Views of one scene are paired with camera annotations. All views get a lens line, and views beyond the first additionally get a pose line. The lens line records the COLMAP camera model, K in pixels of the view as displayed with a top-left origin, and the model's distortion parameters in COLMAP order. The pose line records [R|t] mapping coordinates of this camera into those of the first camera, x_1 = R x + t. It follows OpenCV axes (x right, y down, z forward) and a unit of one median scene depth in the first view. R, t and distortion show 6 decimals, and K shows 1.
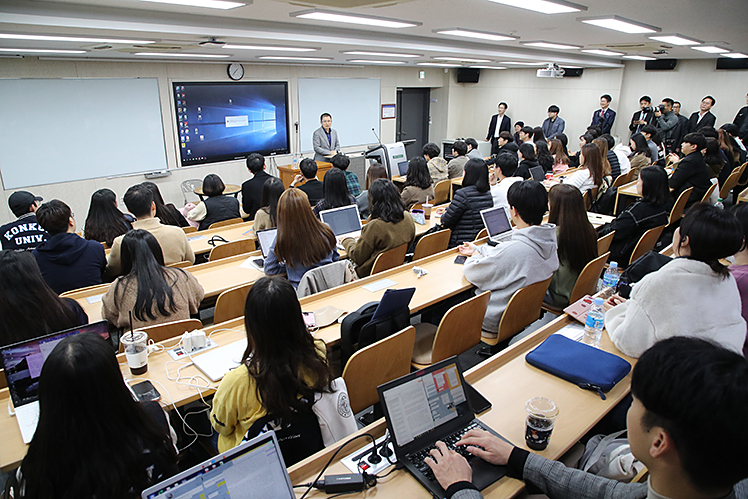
lens RADIAL K [[509.7, 0, 374.0], [0, 509.7, 249.5], [0, 0, 1]] dist [-0.109019, 0.105312]
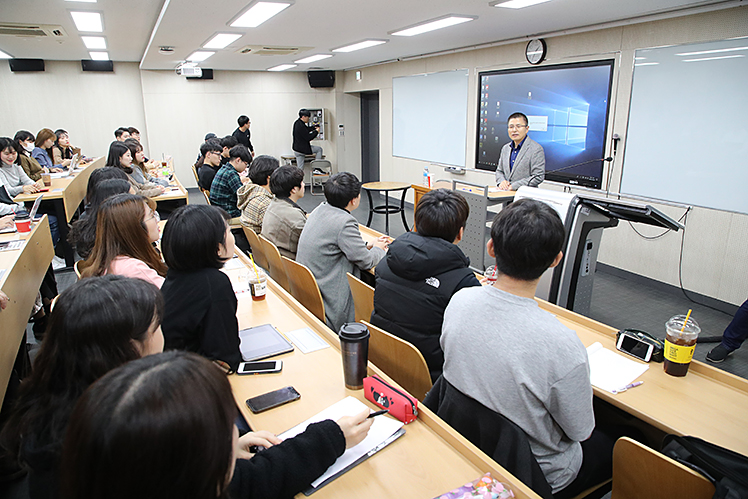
lens RADIAL K [[509.7, 0, 374.0], [0, 509.7, 249.5], [0, 0, 1]] dist [-0.109019, 0.105312]
pose [[-0.343782, 0.245064, -0.906508, 0.993229], [-0.291004, 0.890022, 0.350966, -0.574066], [0.892822, 0.384453, -0.234659, 2.125286]]
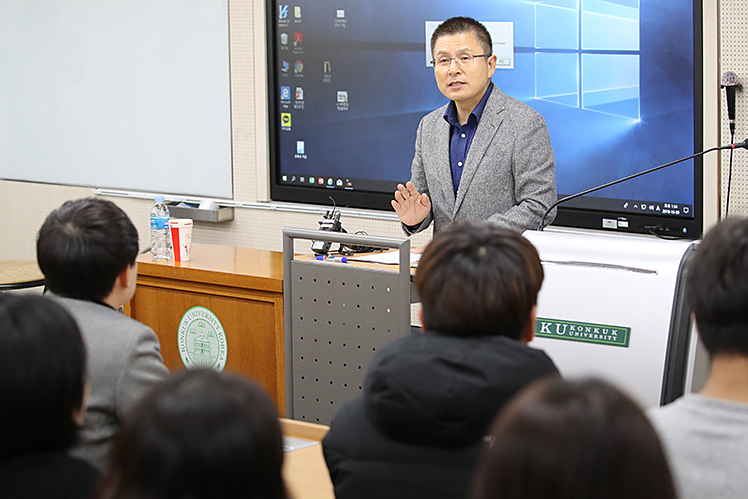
lens RADIAL K [[2153.4, 0, 374.0], [0, 2153.4, 249.5], [0, 0, 1]] dist [-0.183447, -2.051639]
pose [[-0.019617, 0.116938, -0.992945, 1.363458], [-0.300782, 0.946439, 0.117403, -0.550967], [0.953491, 0.300964, 0.016607, 2.000380]]
